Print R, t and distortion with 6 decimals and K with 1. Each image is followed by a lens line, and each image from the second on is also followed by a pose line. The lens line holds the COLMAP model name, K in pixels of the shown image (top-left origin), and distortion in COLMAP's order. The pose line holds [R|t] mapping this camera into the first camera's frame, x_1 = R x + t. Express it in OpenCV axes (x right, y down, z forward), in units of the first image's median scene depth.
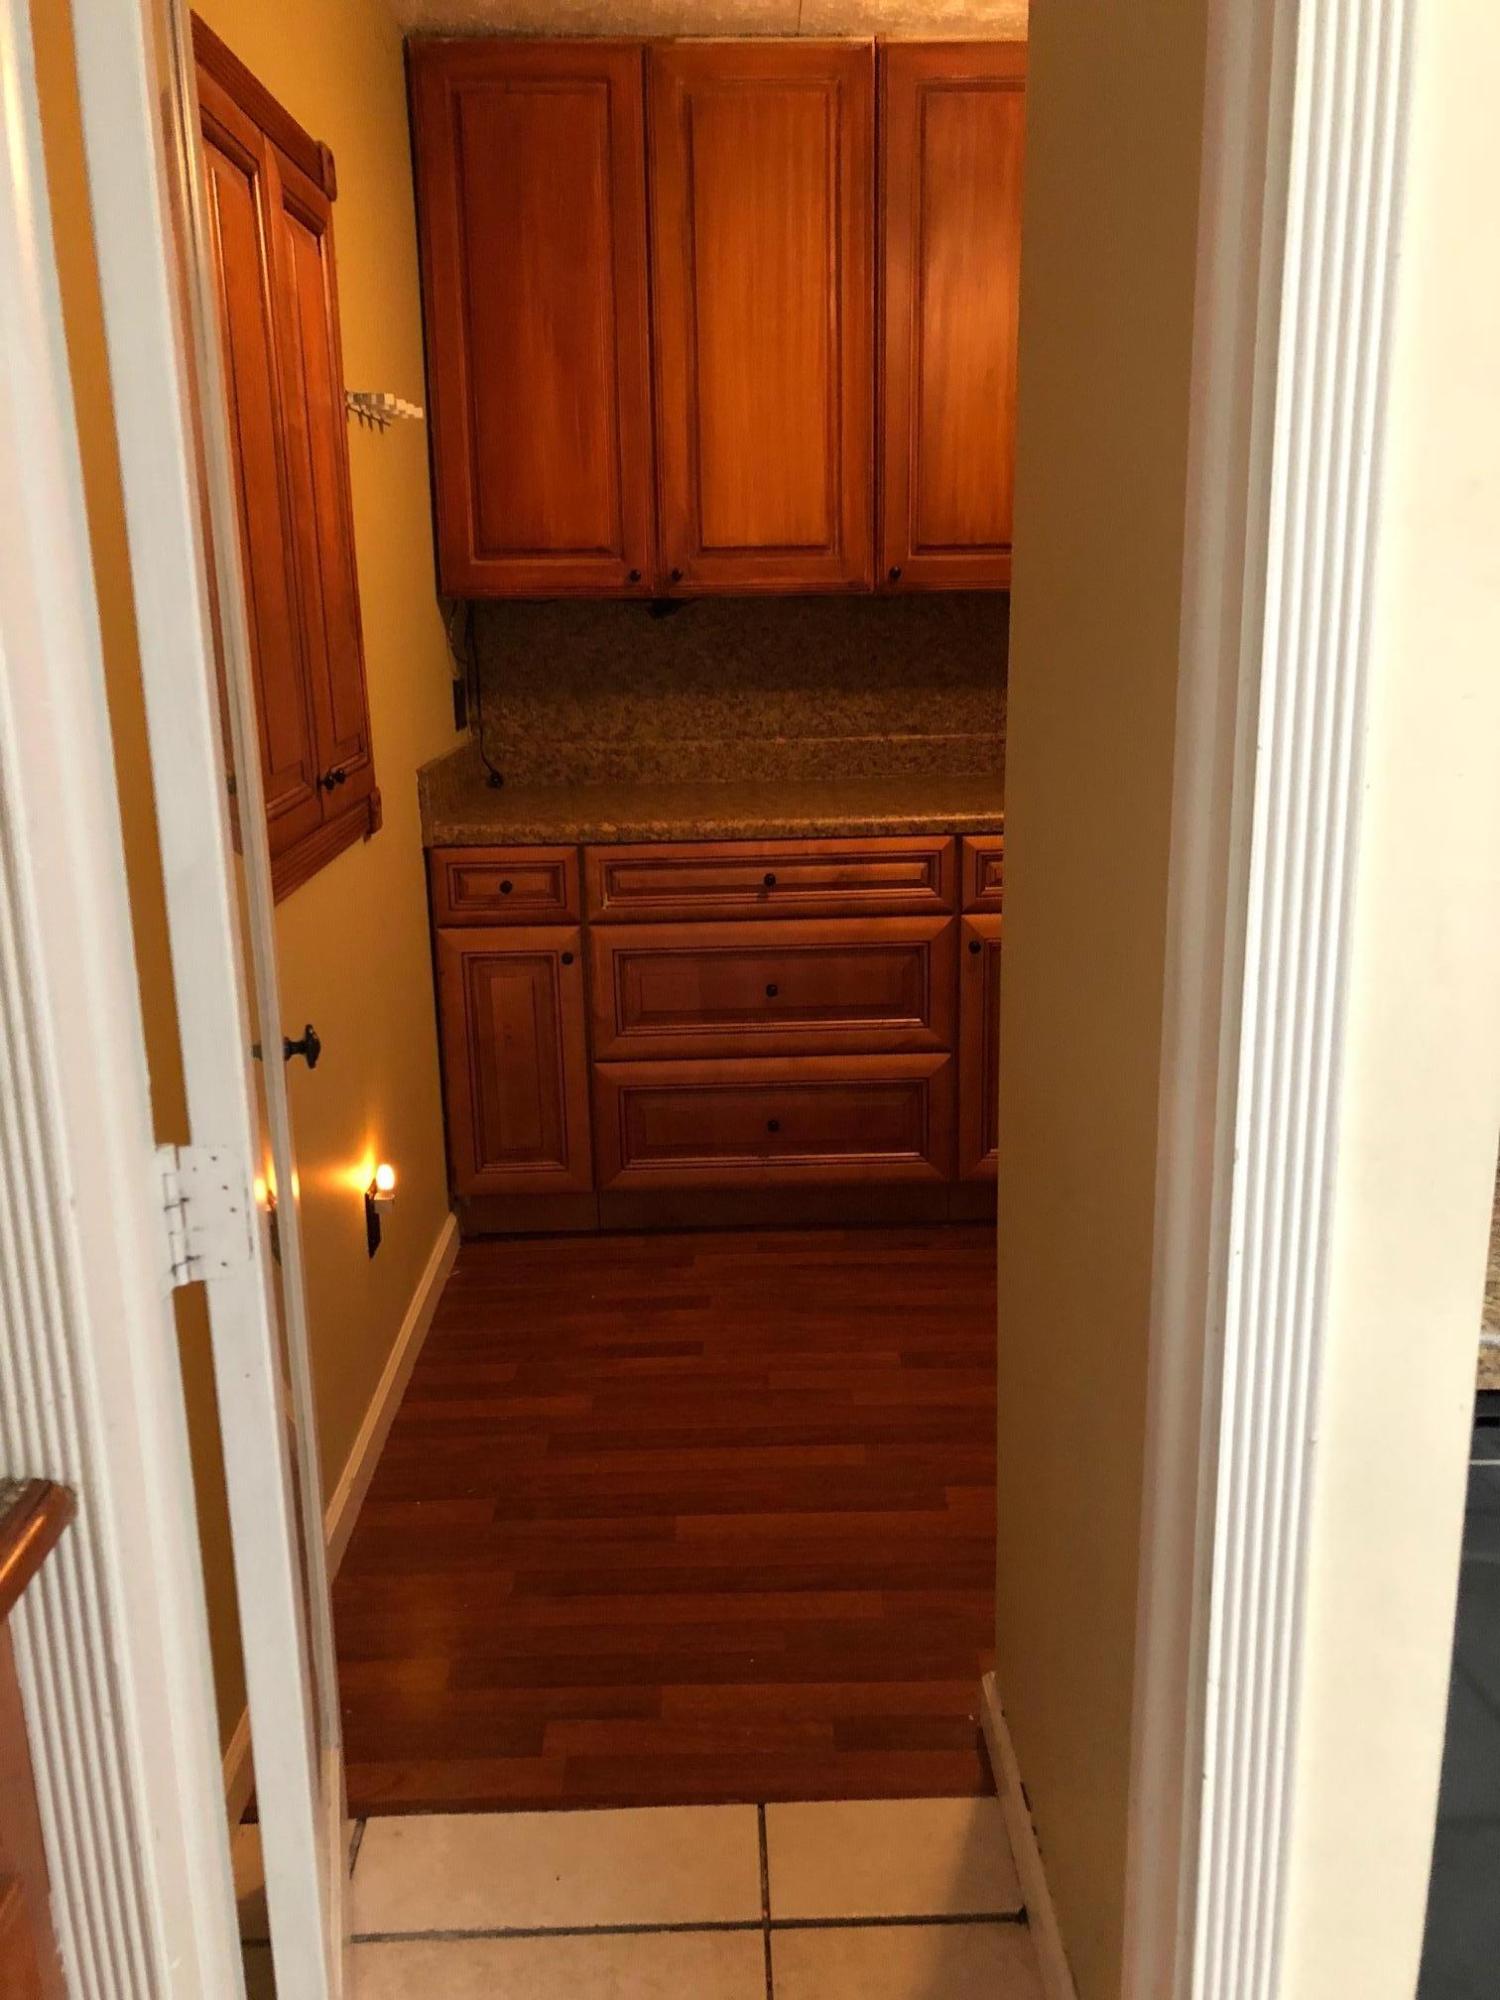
lens RADIAL K [[1634.6, 0, 750.0], [0, 1634.6, 1000.0], [0, 0, 1]] dist [0.007705, 0.008713]
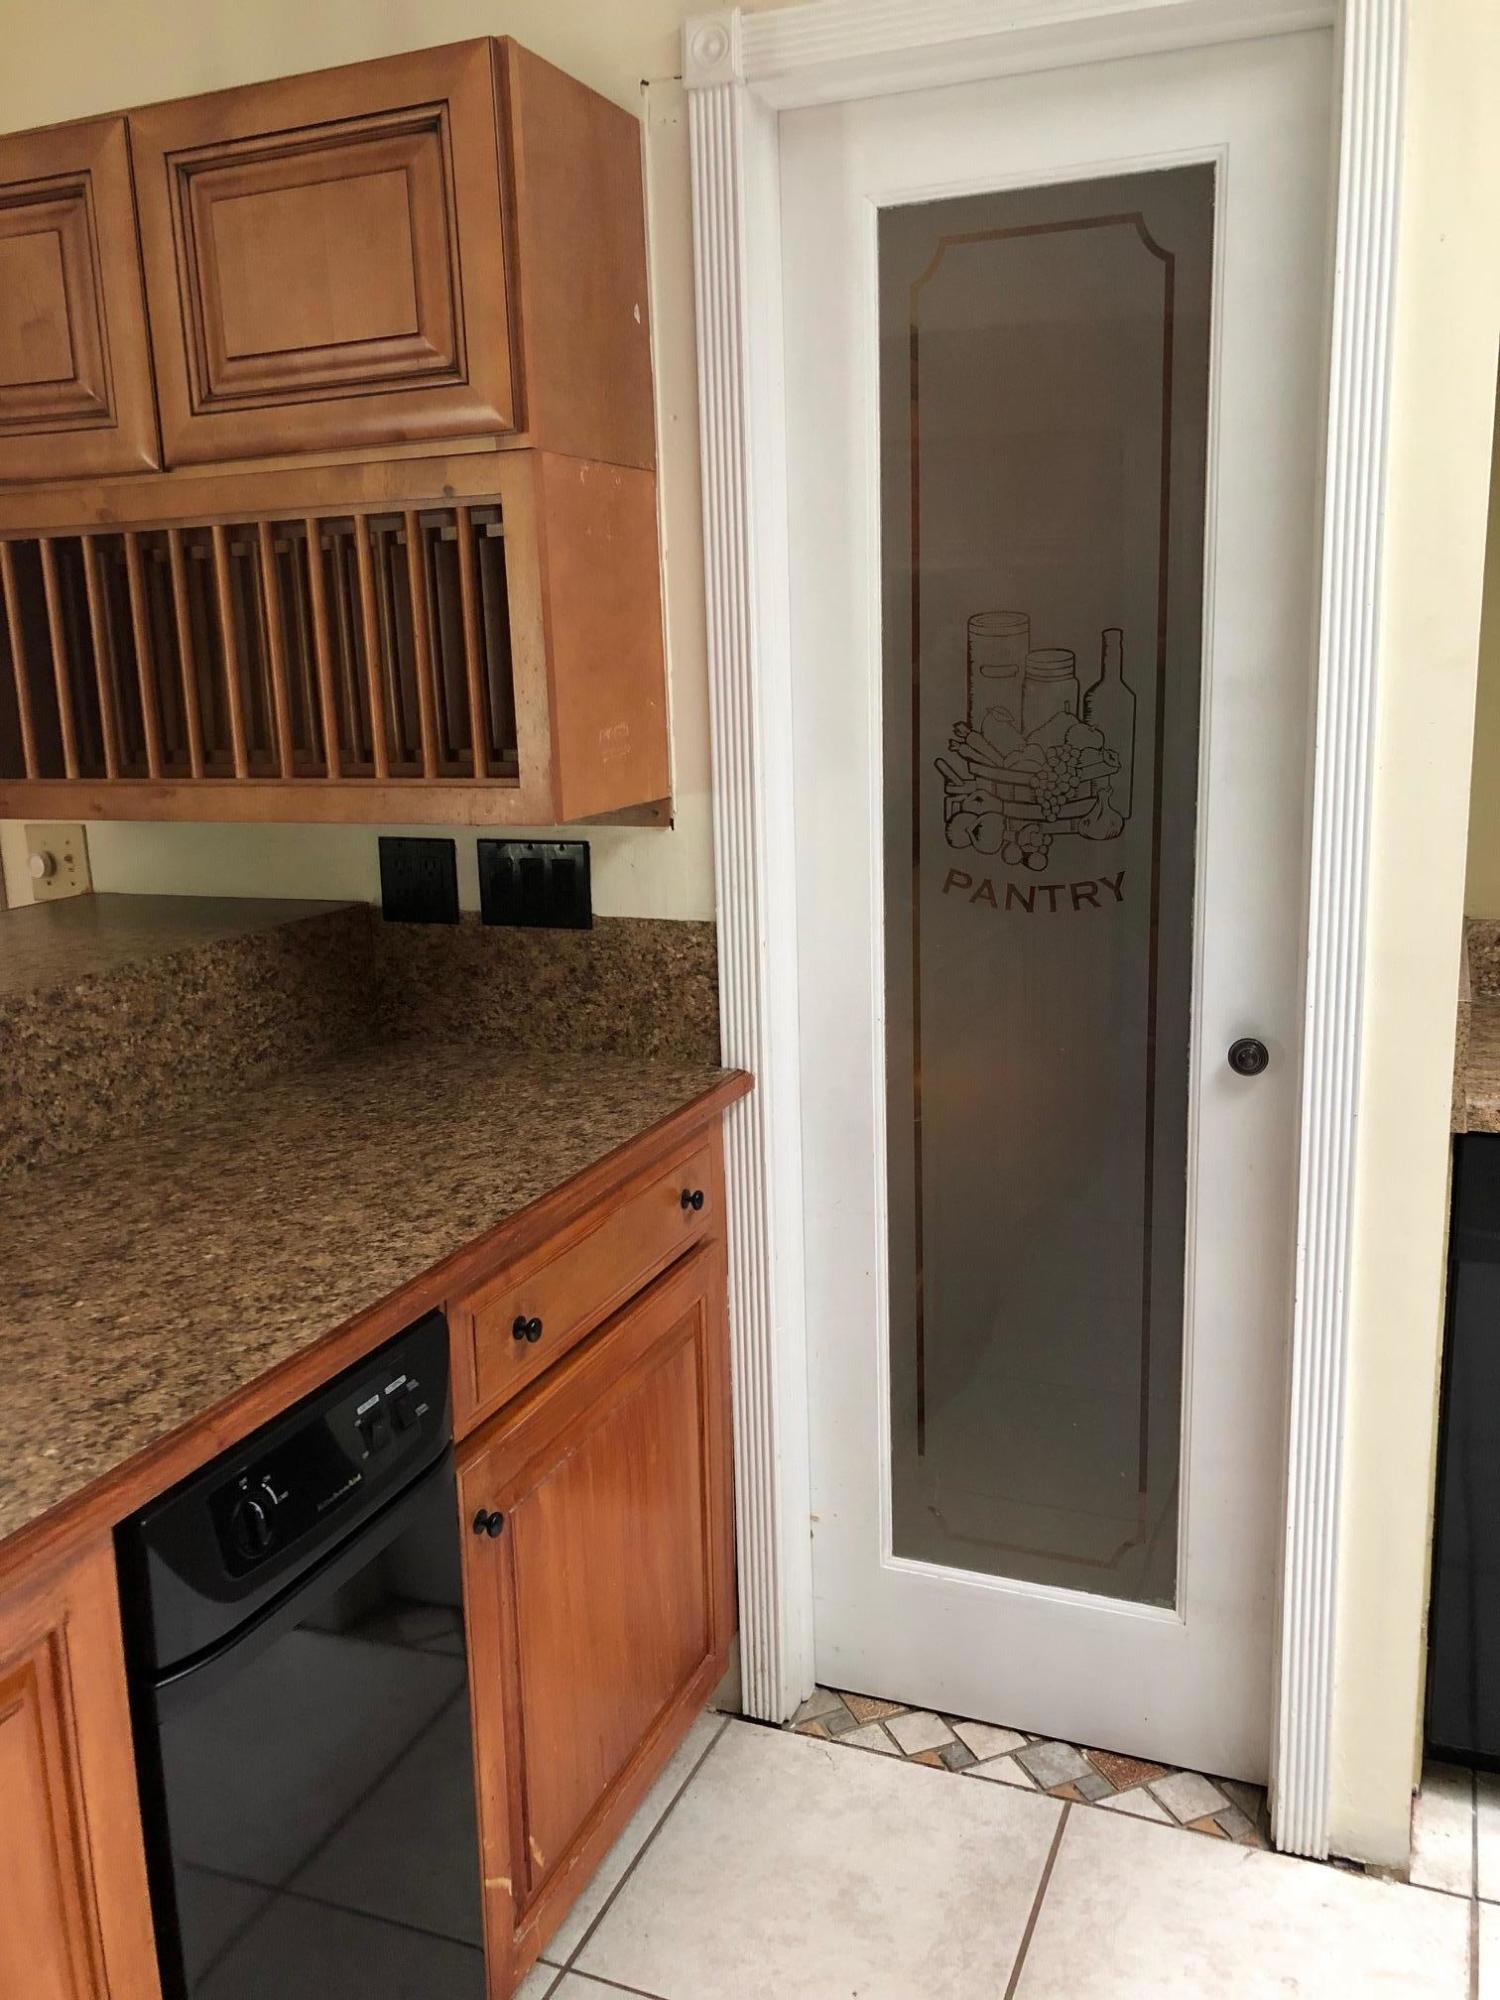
lens RADIAL K [[1634.6, 0, 750.0], [0, 1634.6, 1000.0], [0, 0, 1]] dist [0.007705, 0.008713]
pose [[0.913035, 0.072454, -0.401395, 0.461589], [-0.082966, 0.996513, -0.008843, 0.215772], [0.399355, 0.041376, 0.915862, -1.029114]]
